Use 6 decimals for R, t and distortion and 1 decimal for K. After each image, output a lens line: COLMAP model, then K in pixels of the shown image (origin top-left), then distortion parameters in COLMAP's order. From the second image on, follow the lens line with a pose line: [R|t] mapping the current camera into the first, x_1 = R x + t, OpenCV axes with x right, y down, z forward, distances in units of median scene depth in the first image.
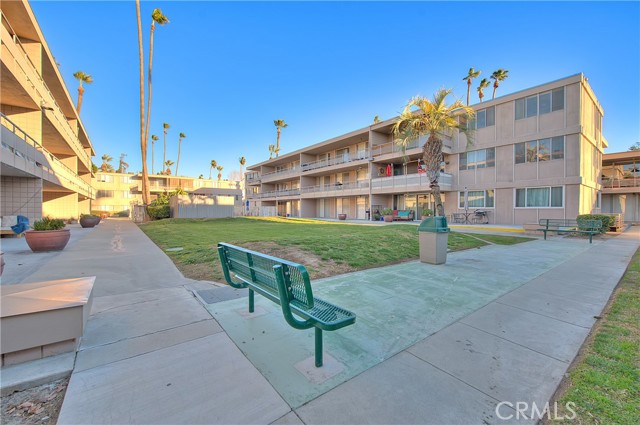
lens RADIAL K [[265.3, 0, 320.0], [0, 265.3, 212.5], [0, 0, 1]] dist [-0.000139, -0.000040]
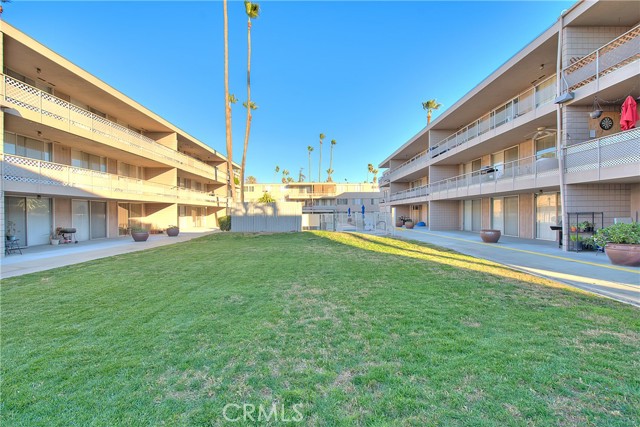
lens RADIAL K [[267.2, 0, 320.0], [0, 267.2, 213.5], [0, 0, 1]] dist [0.014157, -0.000053]
pose [[0.811002, -0.011926, -0.584921, 0.098702], [0.008133, 0.999925, -0.009112, -0.018233], [0.584987, 0.002633, 0.811039, 0.338983]]
